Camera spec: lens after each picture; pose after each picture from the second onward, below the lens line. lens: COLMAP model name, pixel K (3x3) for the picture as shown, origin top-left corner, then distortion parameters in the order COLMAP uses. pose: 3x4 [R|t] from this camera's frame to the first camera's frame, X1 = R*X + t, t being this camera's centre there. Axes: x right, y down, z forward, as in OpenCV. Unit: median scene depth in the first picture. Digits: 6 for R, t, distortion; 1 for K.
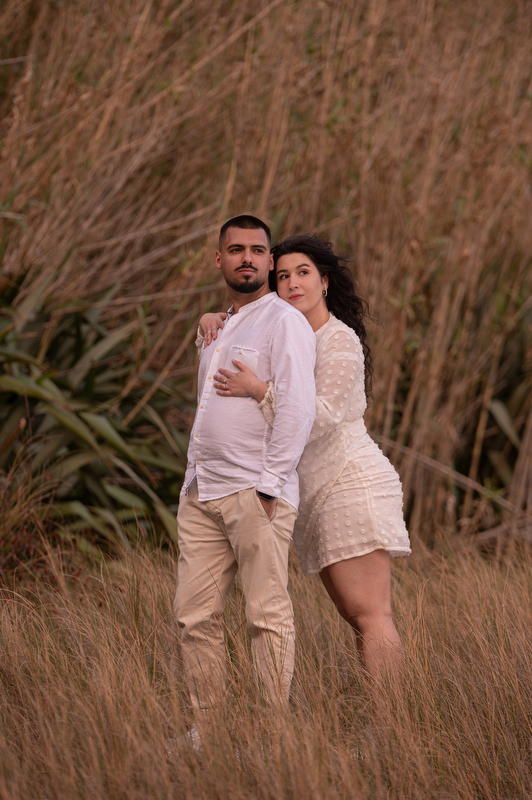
lens RADIAL K [[4531.8, 0, 260.9], [0, 4531.8, 402.4], [0, 0, 1]] dist [2.018264, 0.000000]
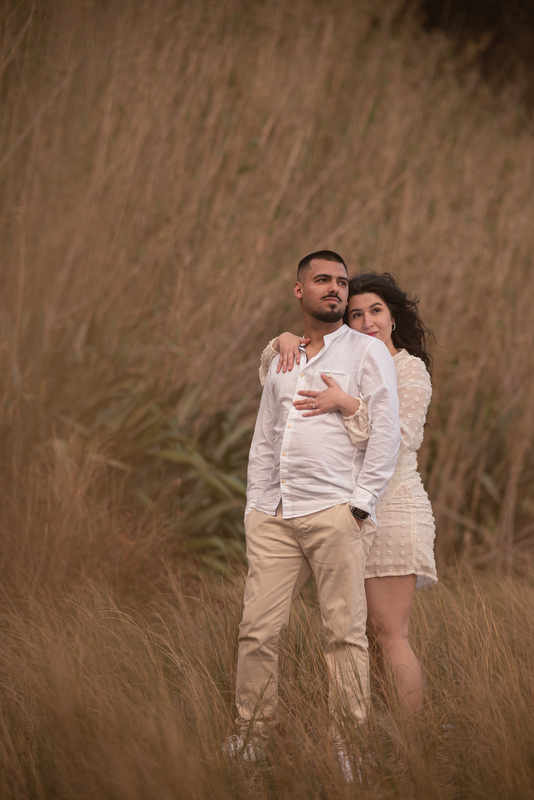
lens RADIAL K [[2037.7, 0, 268.9], [0, 2037.7, 401.3], [0, 0, 1]] dist [0.708234, 0.000000]
pose [[0.999347, -0.016202, -0.032286, -0.001696], [0.014652, 0.998756, -0.047664, 0.008556], [0.033018, 0.047160, 0.998342, 0.293066]]
